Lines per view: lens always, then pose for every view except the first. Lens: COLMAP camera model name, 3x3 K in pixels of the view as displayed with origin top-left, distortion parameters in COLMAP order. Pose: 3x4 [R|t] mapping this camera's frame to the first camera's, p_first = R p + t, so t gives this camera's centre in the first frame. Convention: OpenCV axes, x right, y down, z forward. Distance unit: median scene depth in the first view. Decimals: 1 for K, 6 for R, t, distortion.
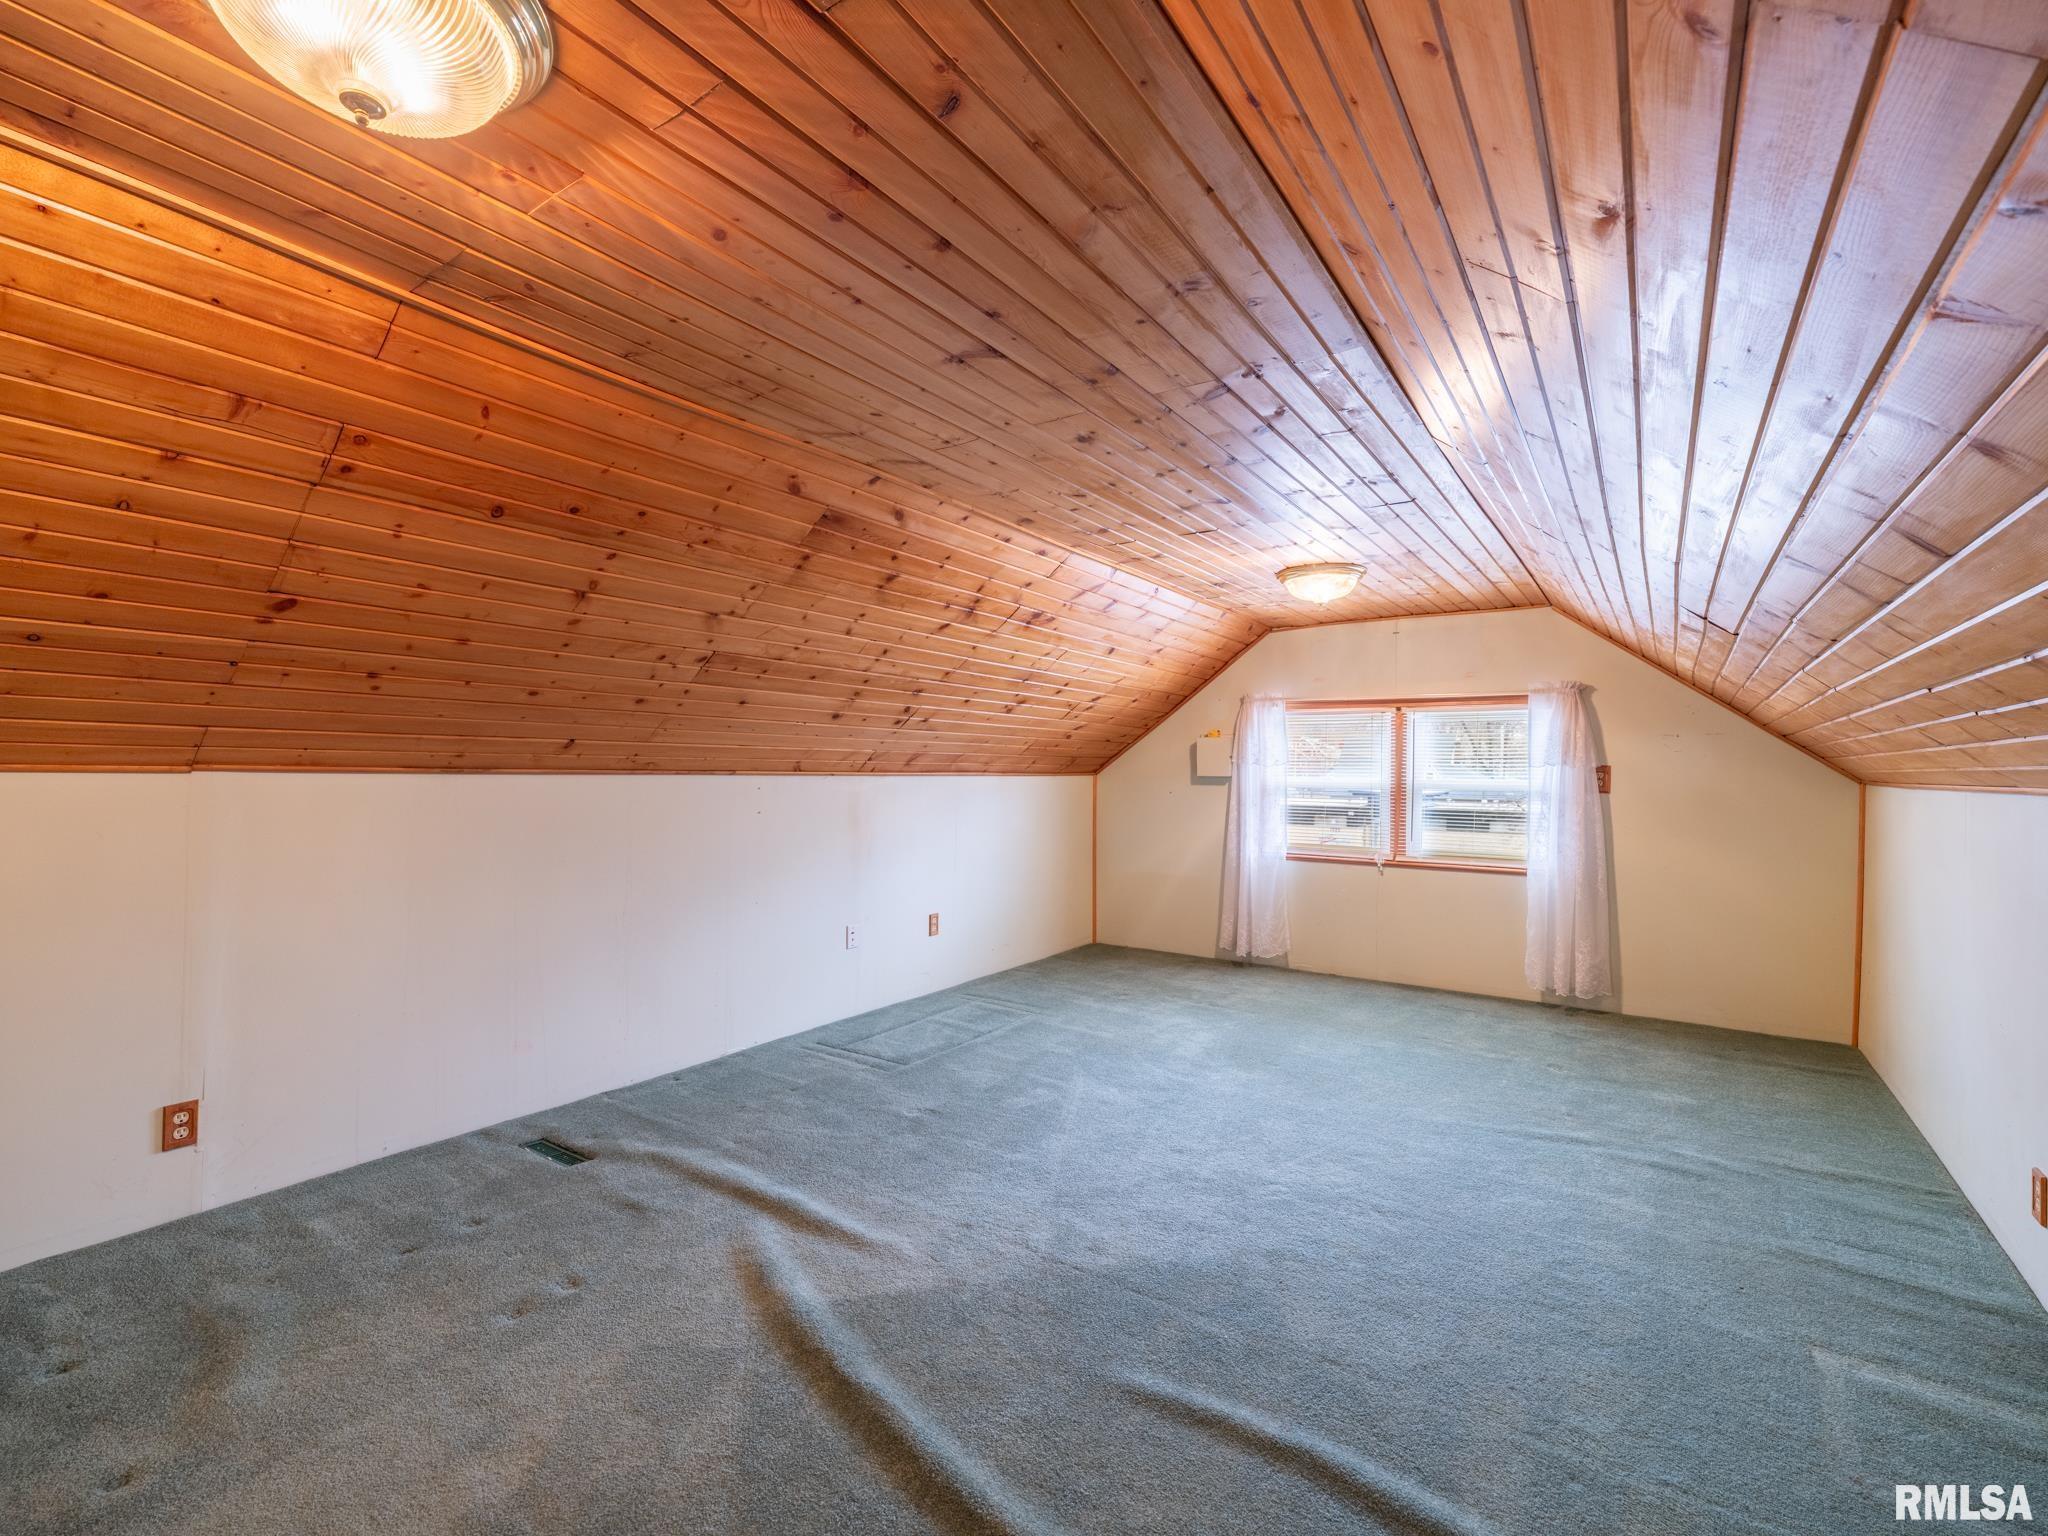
lens RADIAL K [[930.8, 0, 1012.8], [0, 930.8, 770.3], [0, 0, 1]] dist [0.000479, 0.000175]
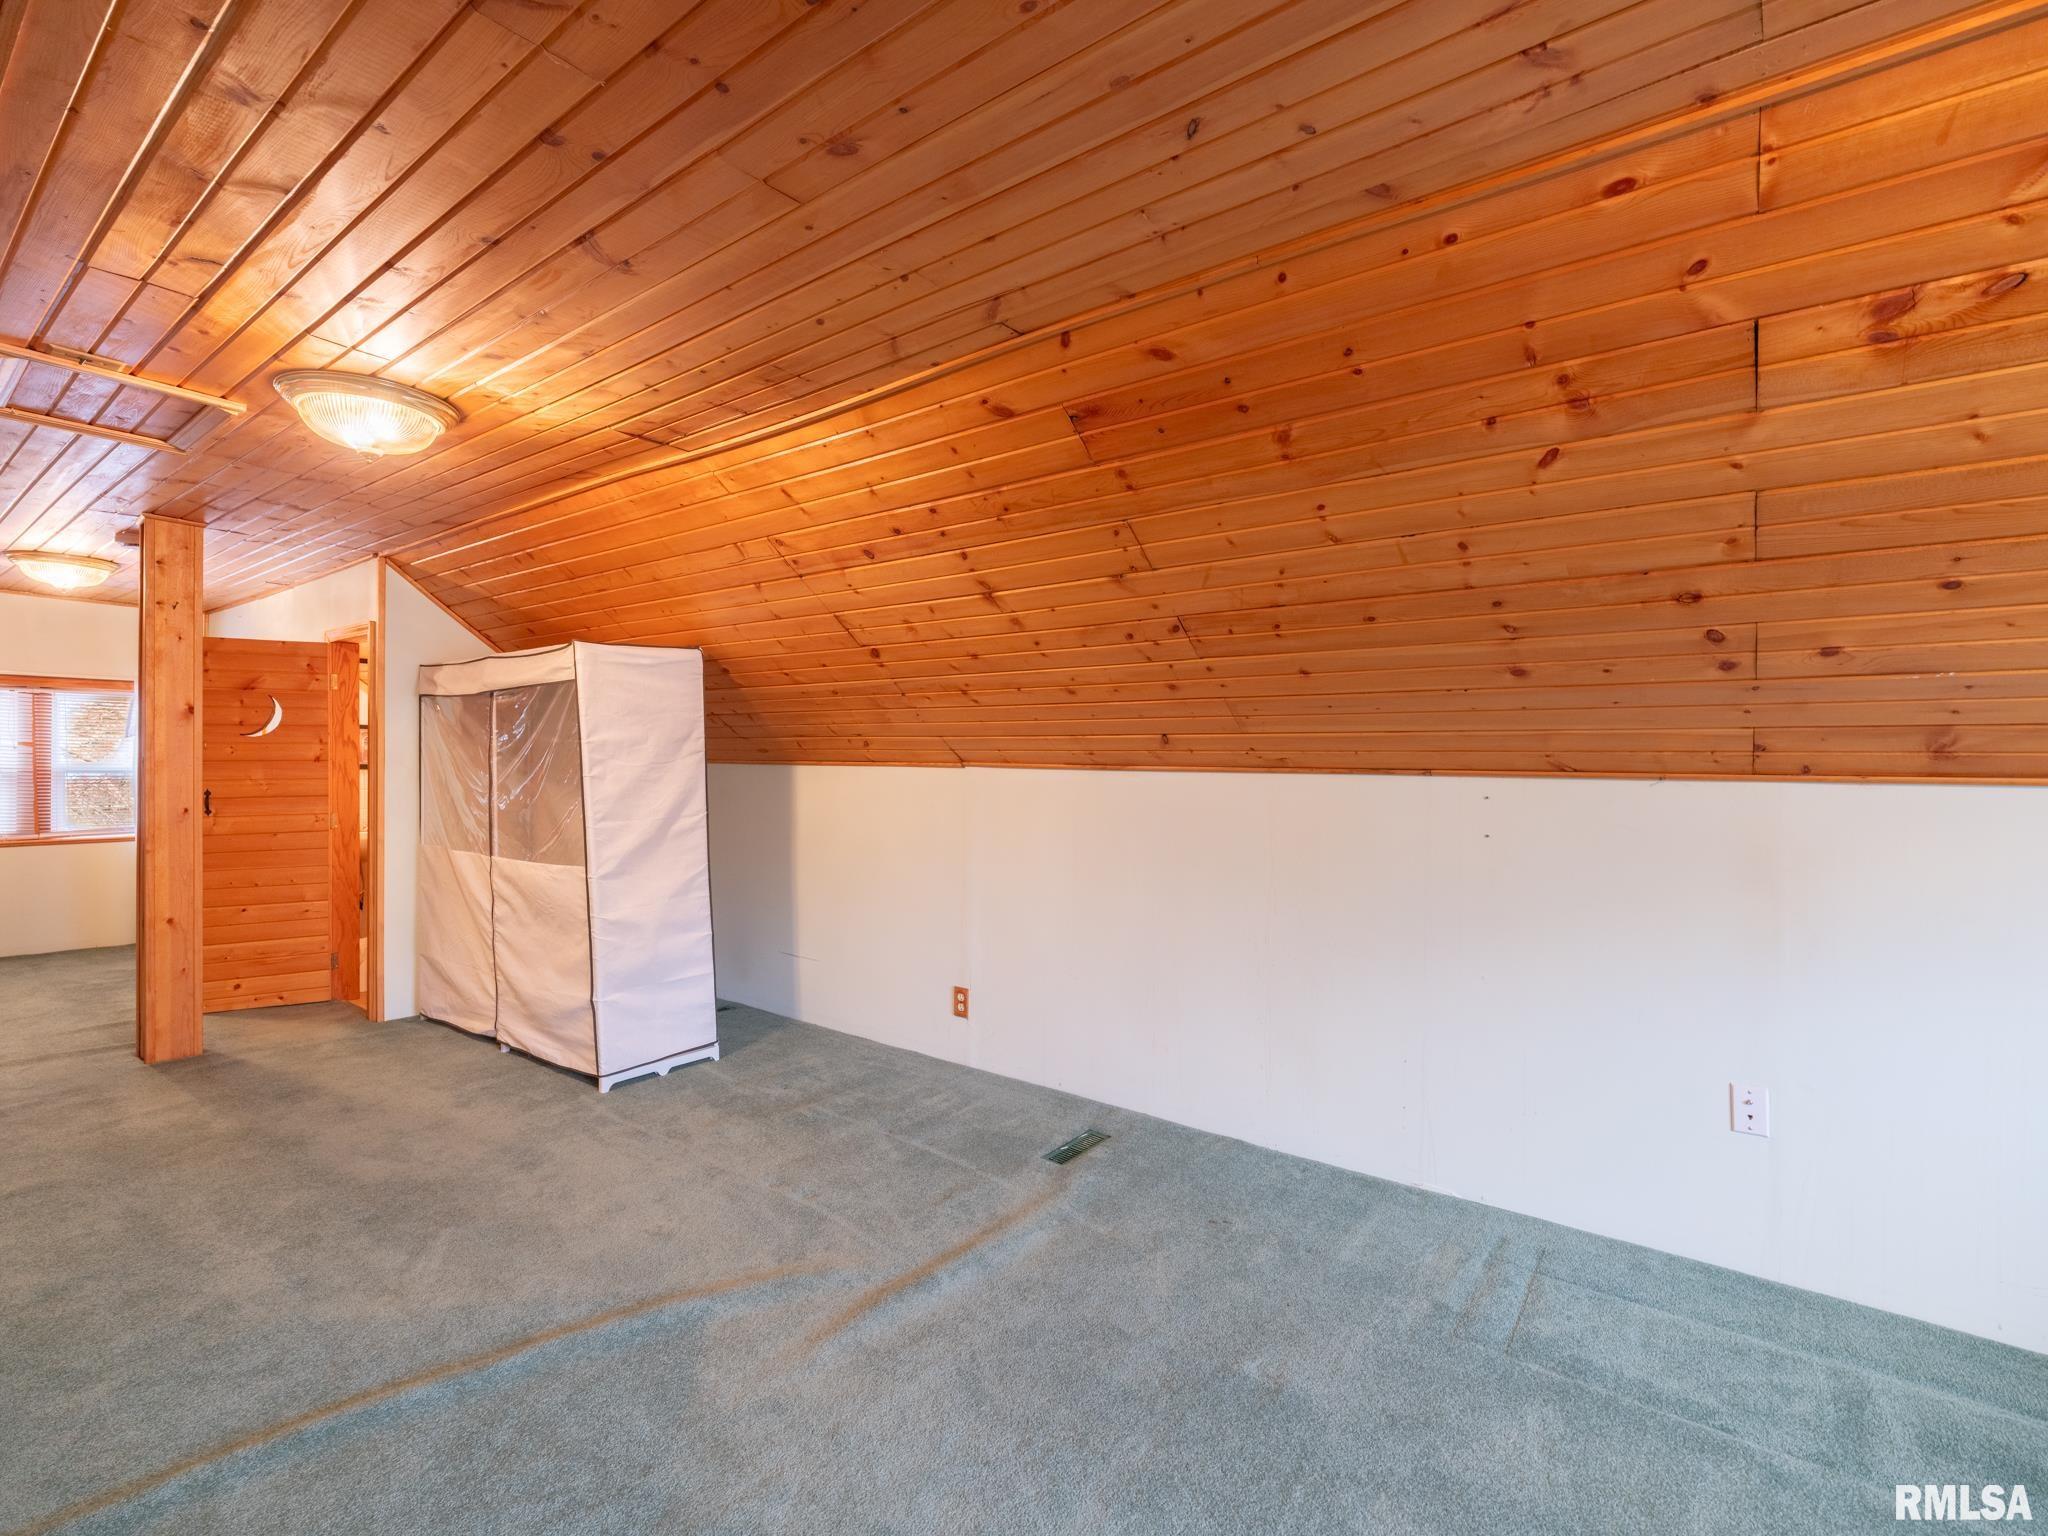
lens RADIAL K [[958.0, 0, 1016.4], [0, 958.0, 764.8], [0, 0, 1]] dist [-0.001509, 0.000009]
pose [[-0.056470, -0.001574, -0.998403, 0.357516], [-0.005732, 0.999983, -0.001253, -0.000106], [0.998388, 0.005652, -0.056478, 0.652398]]
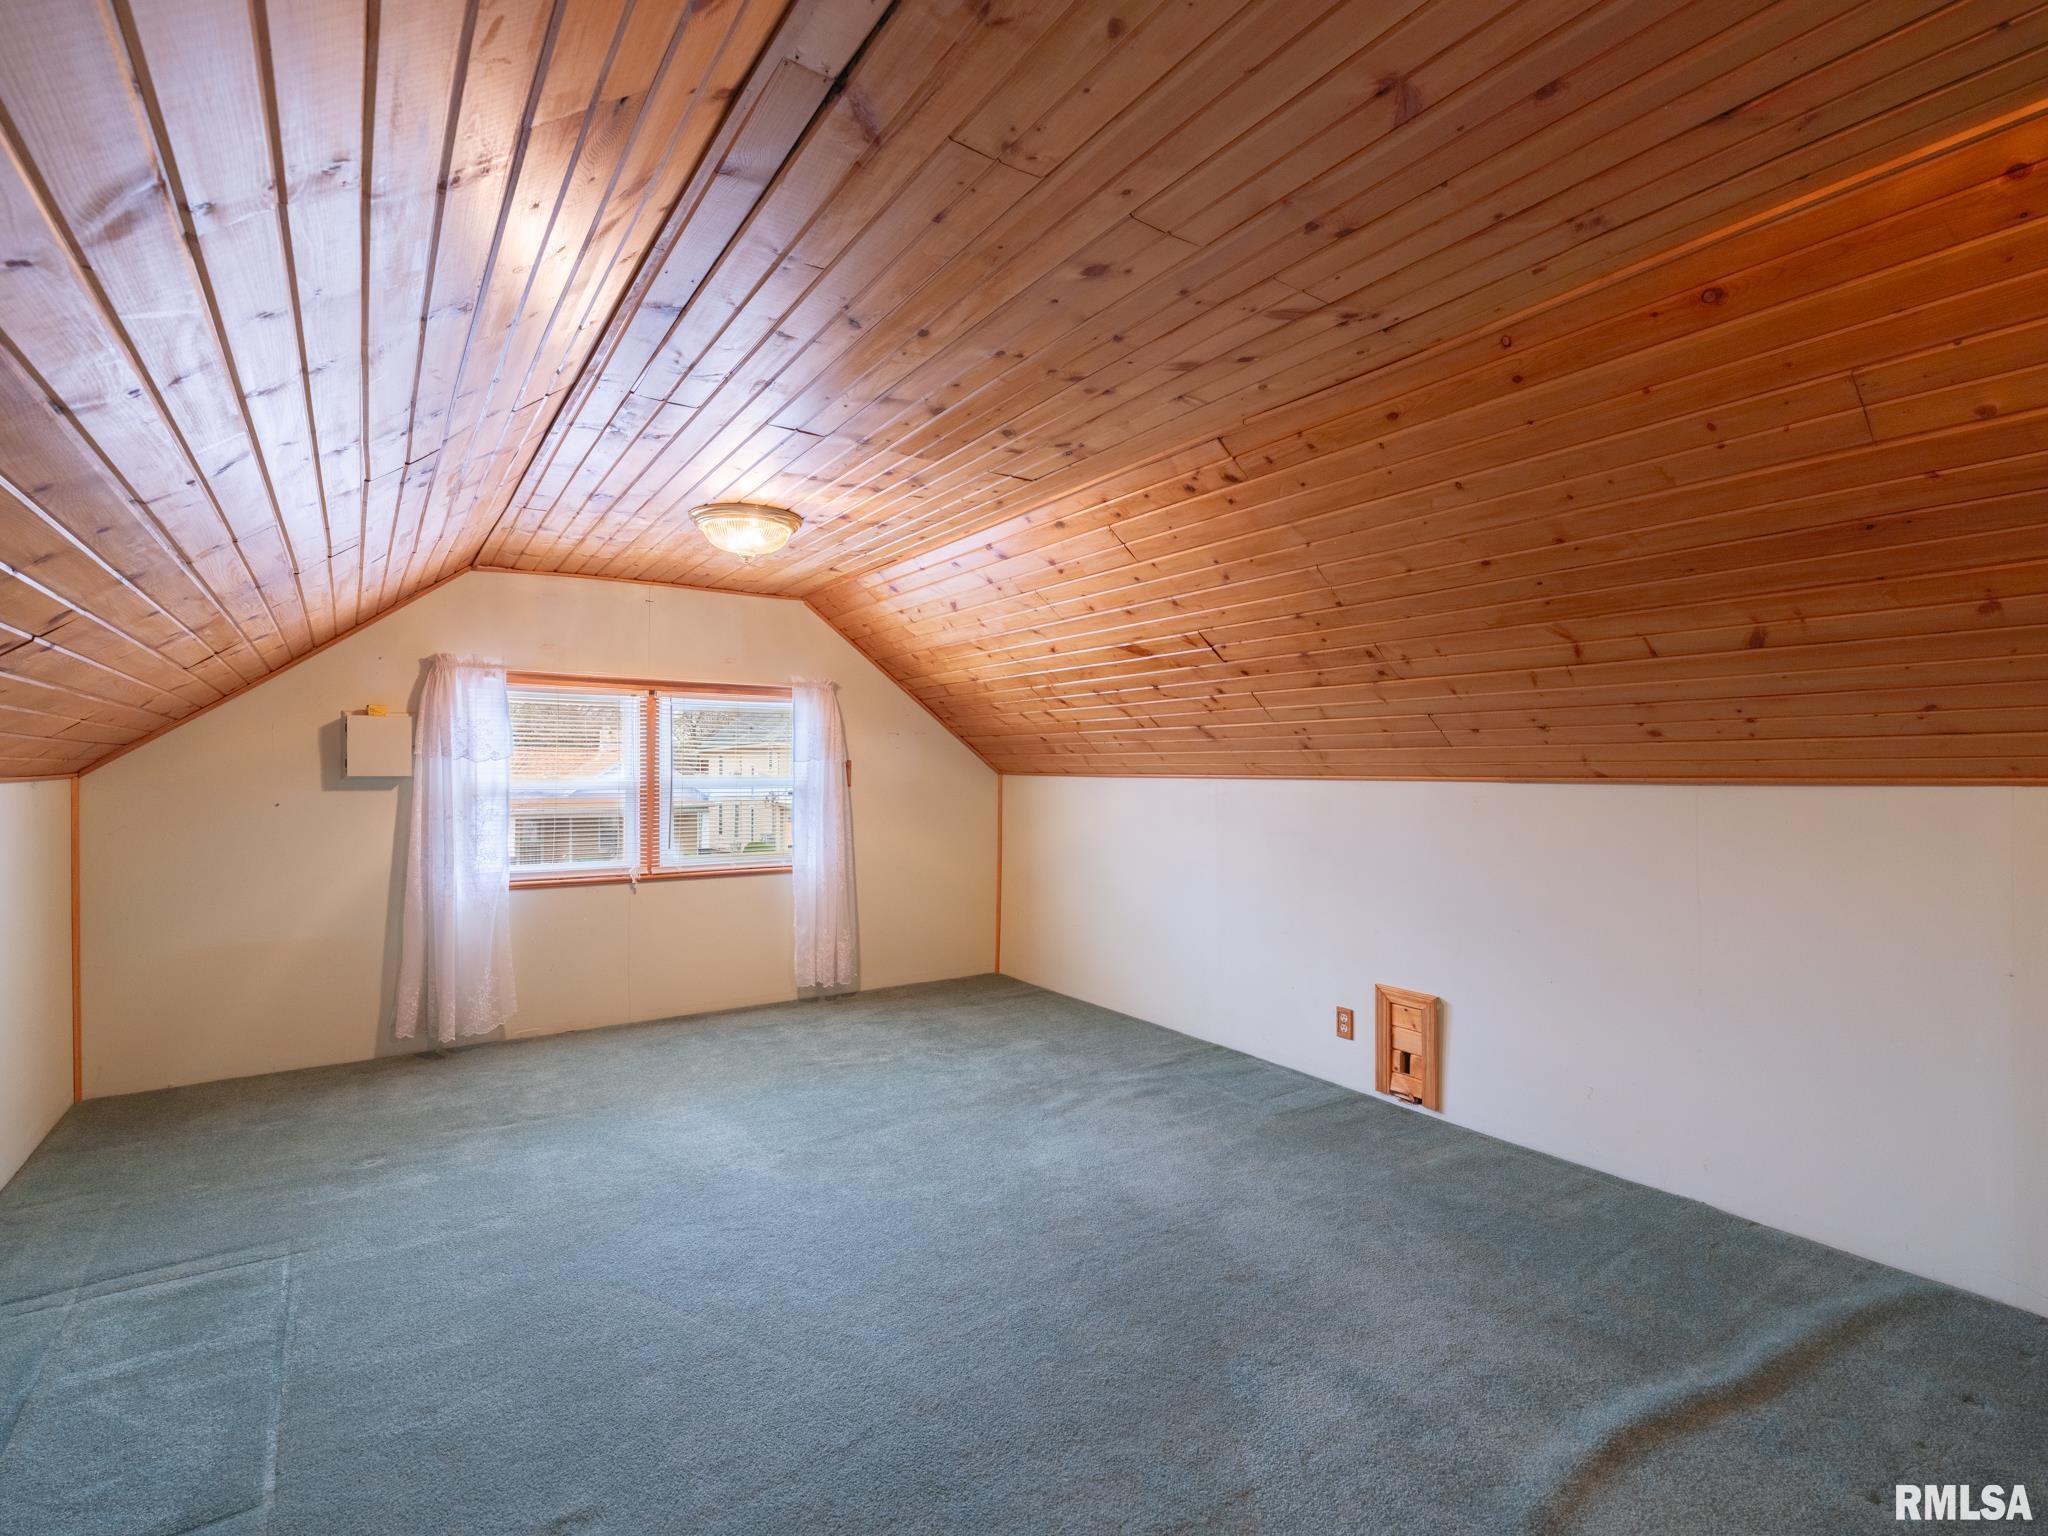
lens RADIAL K [[955.9, 0, 1024.0], [0, 955.9, 768.0], [0, 0, 1]] dist [-0.002282, 0.000666]
pose [[0.342371, -0.009306, 0.939519, -0.332563], [0.003233, 0.999957, 0.008726, -0.005106], [-0.939559, 0.000049, 0.342387, 0.467855]]
